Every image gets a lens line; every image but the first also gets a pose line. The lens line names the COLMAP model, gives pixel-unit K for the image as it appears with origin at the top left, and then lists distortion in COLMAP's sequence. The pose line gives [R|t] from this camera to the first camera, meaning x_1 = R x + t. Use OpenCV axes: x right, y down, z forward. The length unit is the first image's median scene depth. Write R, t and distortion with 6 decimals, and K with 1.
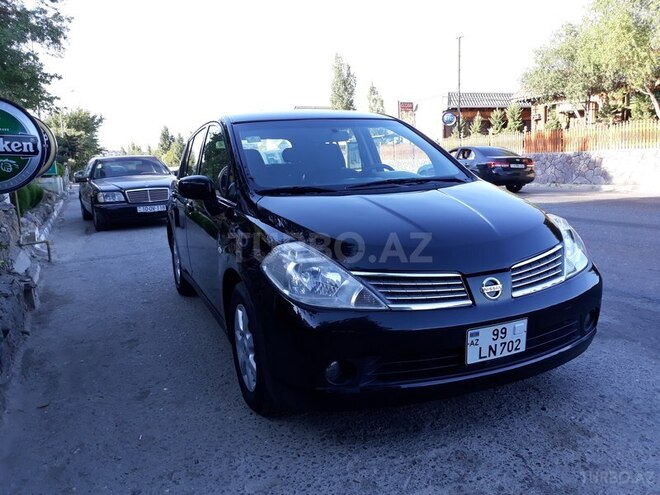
lens RADIAL K [[546.6, 0, 332.8], [0, 546.6, 251.7], [0, 0, 1]] dist [0.016002, -0.008517]
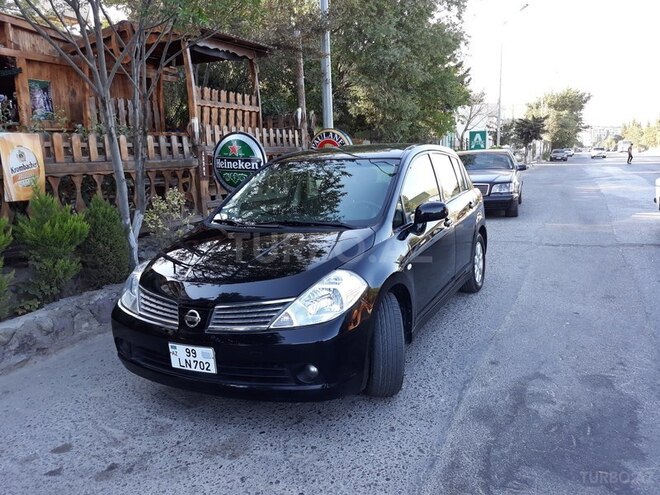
lens RADIAL K [[546.6, 0, 334.3], [0, 546.6, 248.9], [0, 0, 1]] dist [0.016002, -0.008517]
pose [[0.659438, 0.143856, -0.737866, 1.472706], [-0.115067, 0.989269, 0.090035, -0.259601], [0.742900, 0.025532, 0.668915, 0.356844]]
